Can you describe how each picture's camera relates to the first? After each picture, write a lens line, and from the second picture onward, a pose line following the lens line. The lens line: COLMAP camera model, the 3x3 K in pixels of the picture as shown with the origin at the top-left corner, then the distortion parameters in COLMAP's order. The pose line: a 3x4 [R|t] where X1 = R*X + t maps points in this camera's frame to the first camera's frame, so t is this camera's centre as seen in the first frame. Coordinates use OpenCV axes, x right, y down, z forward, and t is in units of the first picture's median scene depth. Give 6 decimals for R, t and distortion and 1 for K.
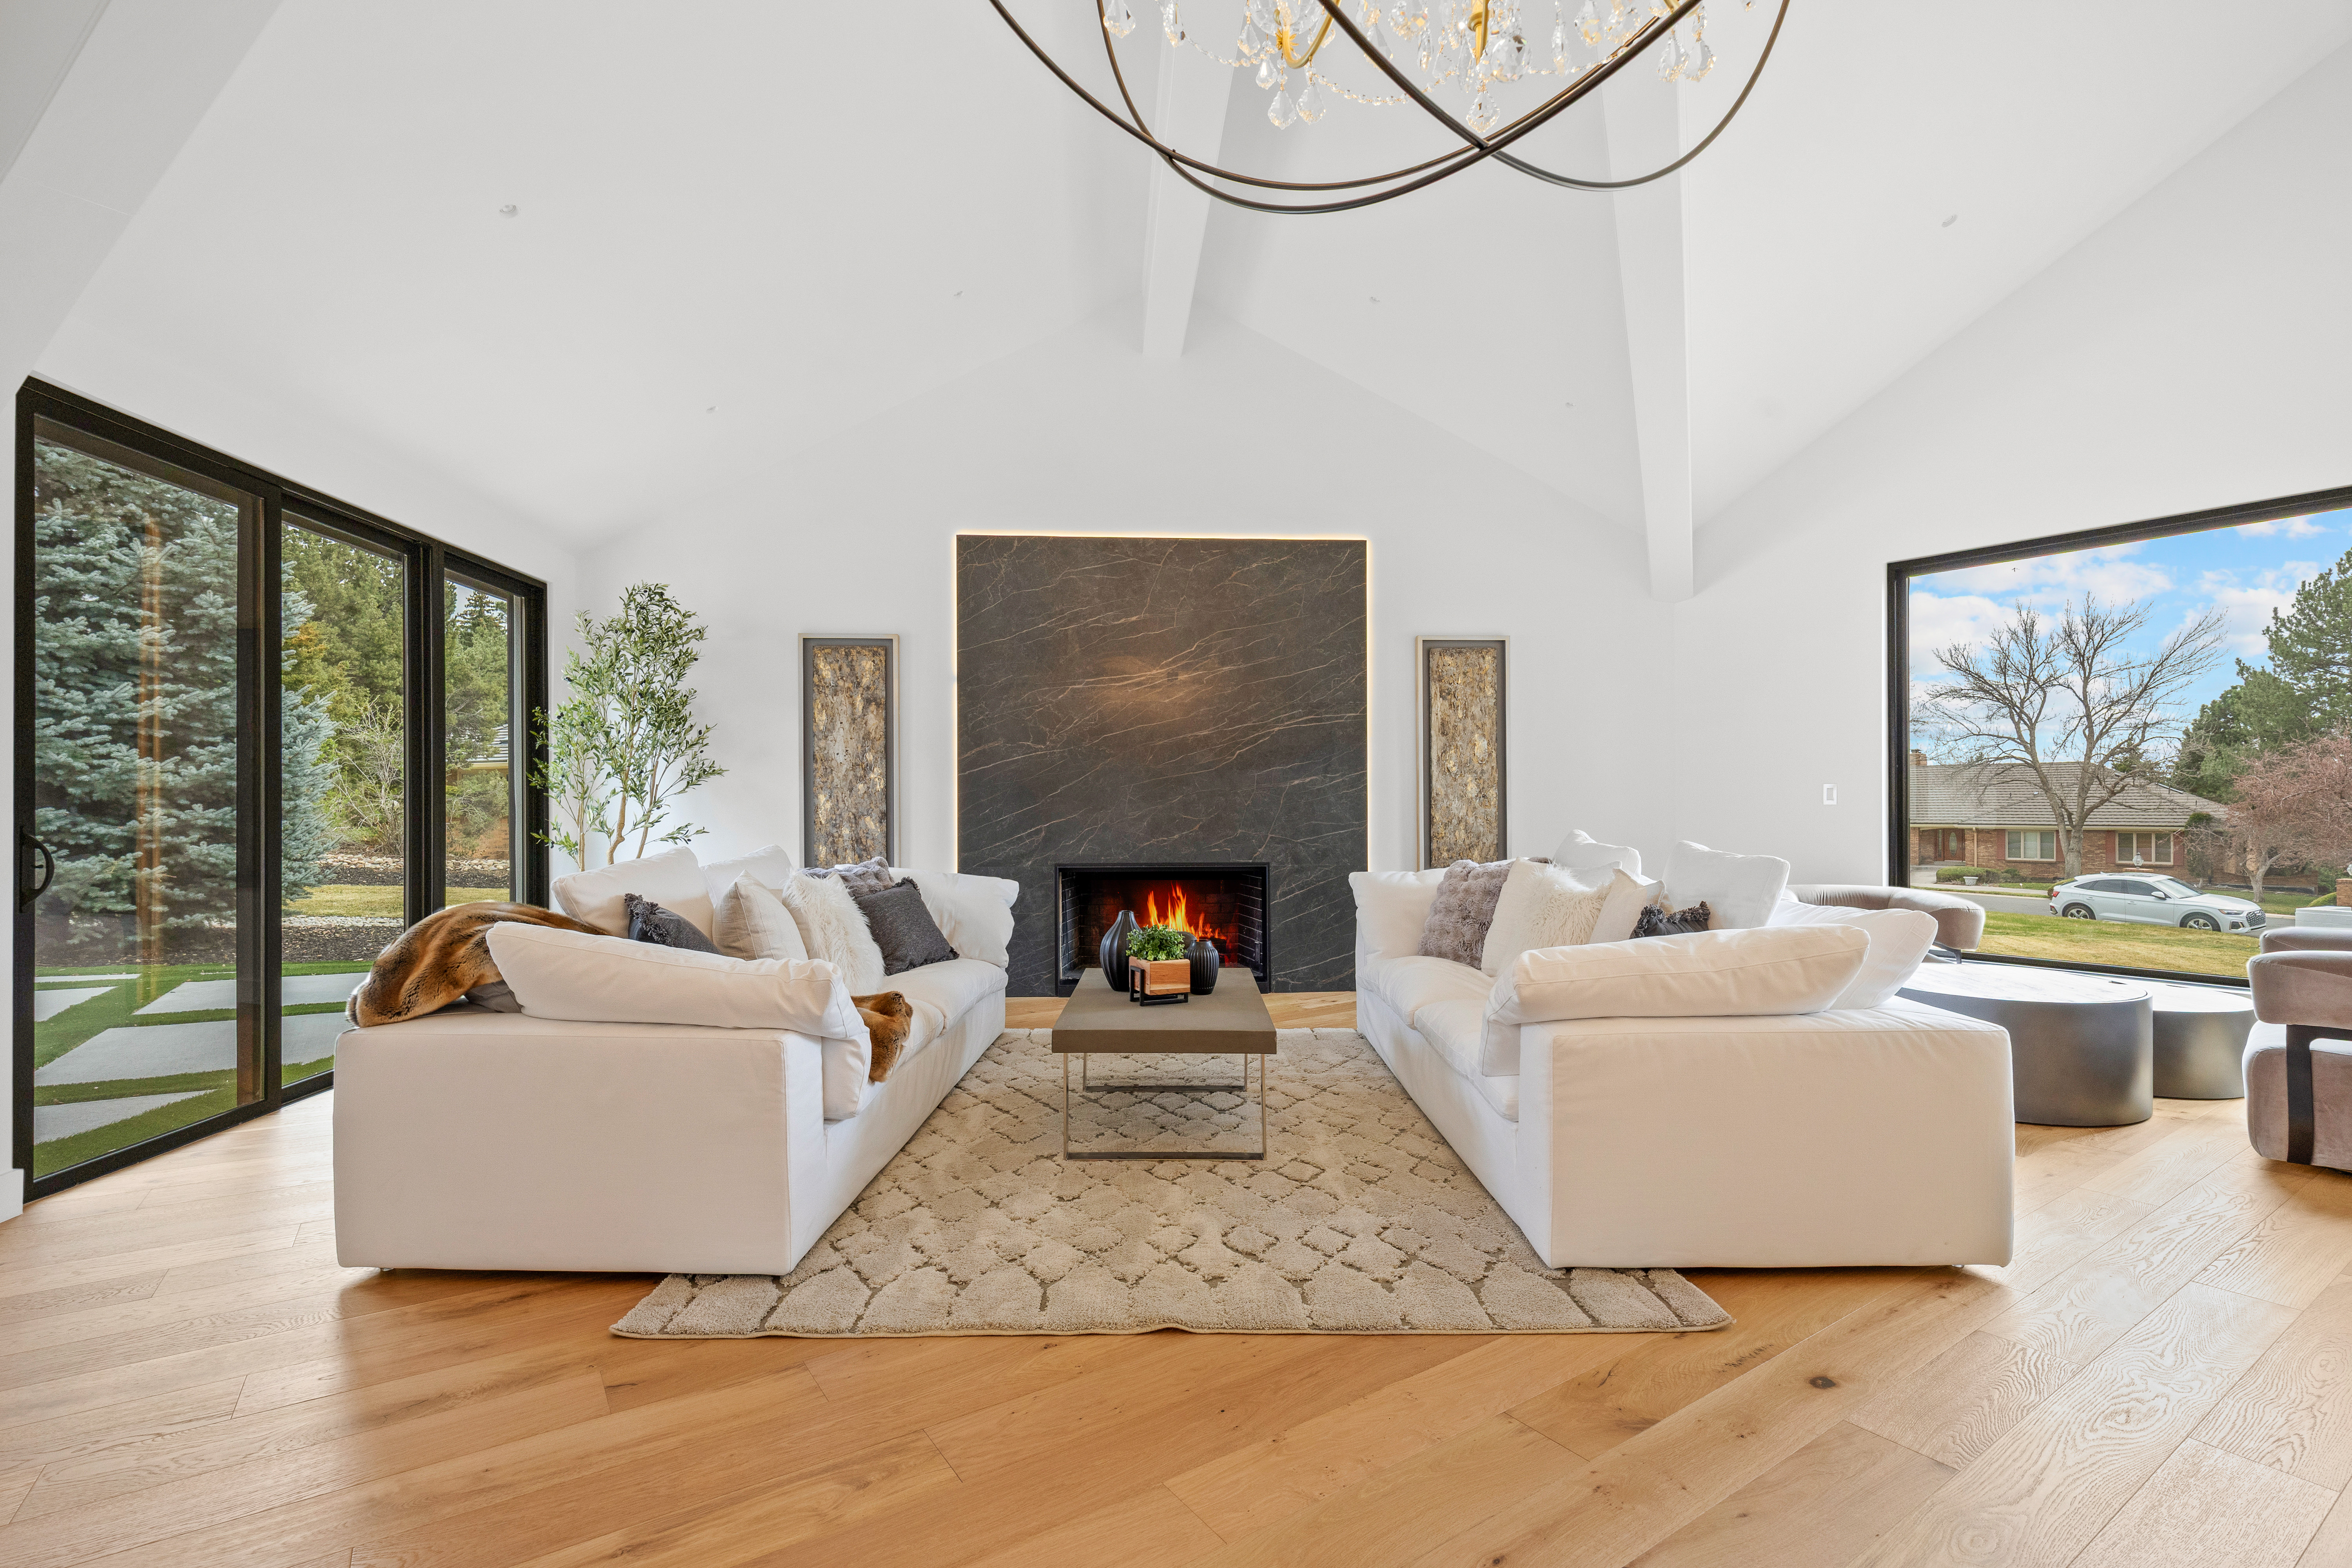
lens RADIAL K [[1066.3, 0, 1183.6], [0, 1066.3, 793.3], [0, 0, 1]] dist [0.001143, 0.000061]
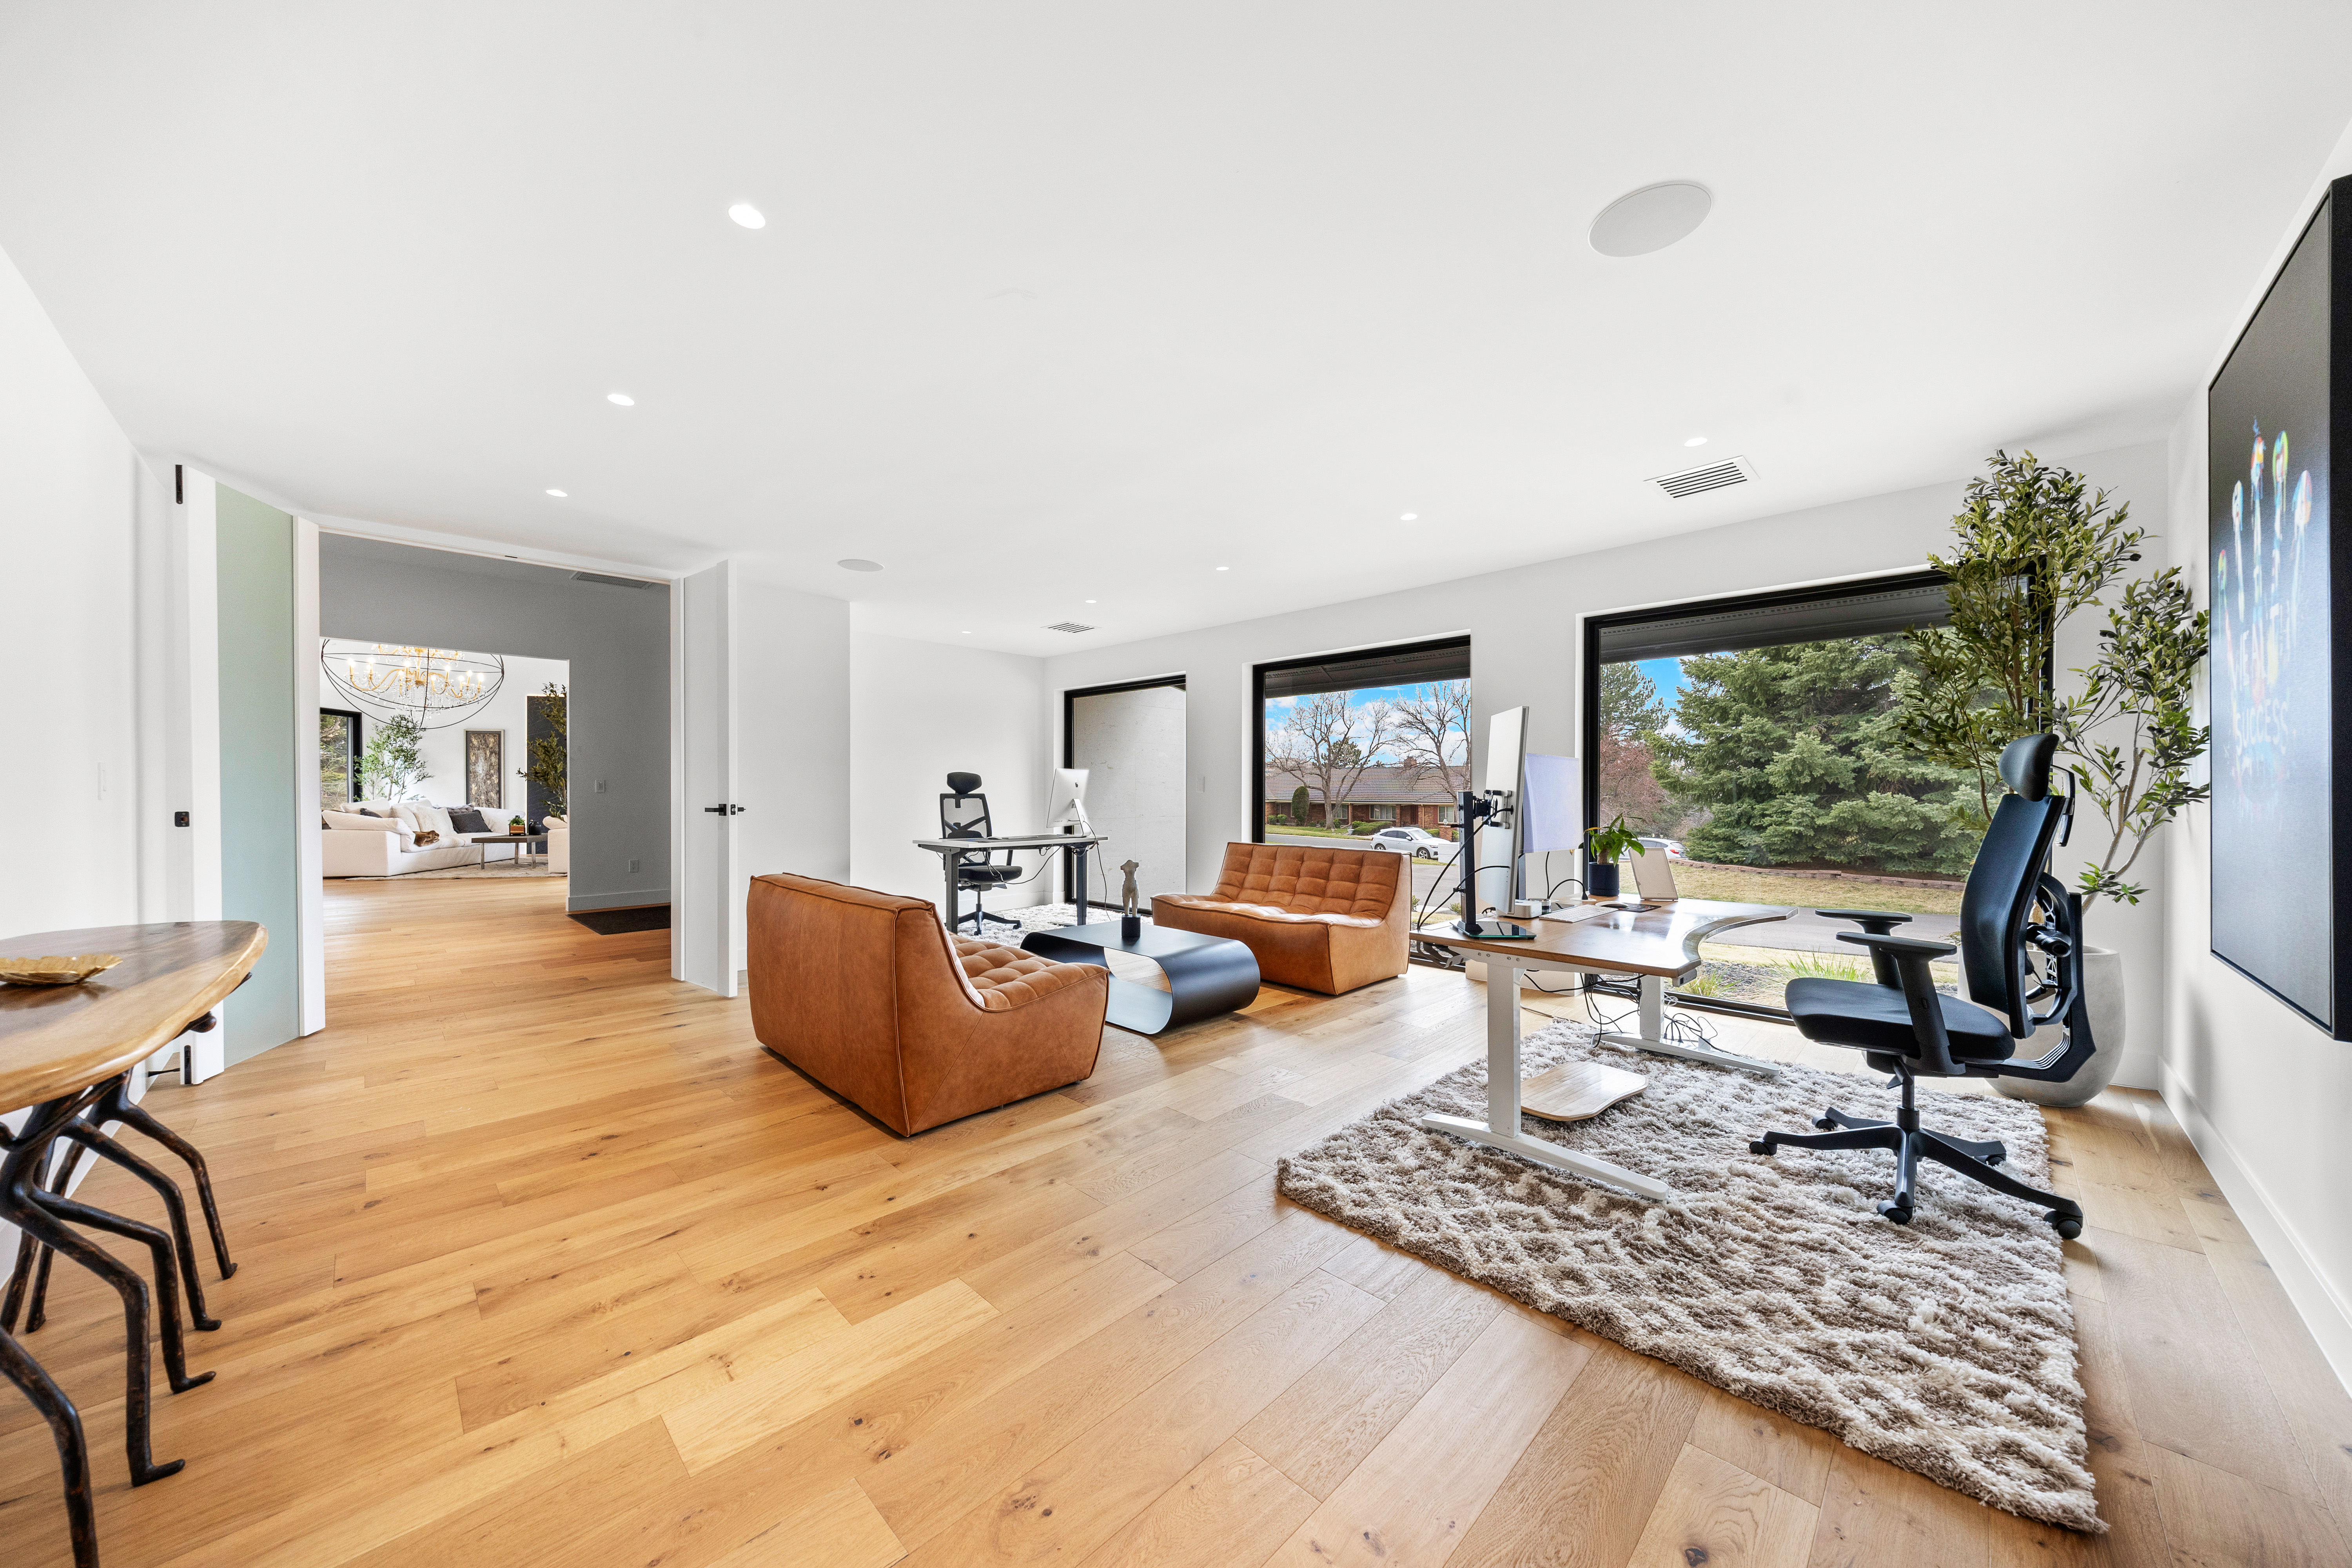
lens RADIAL K [[826.6, 0, 1179.7], [0, 826.6, 791.3], [0, 0, 1]] dist [-0.001639, -0.000078]
pose [[0.986149, -0.004062, 0.165813, 1.180752], [0.003039, 0.999975, 0.006421, 0.010422], [-0.165835, -0.005828, 0.986136, -1.526550]]
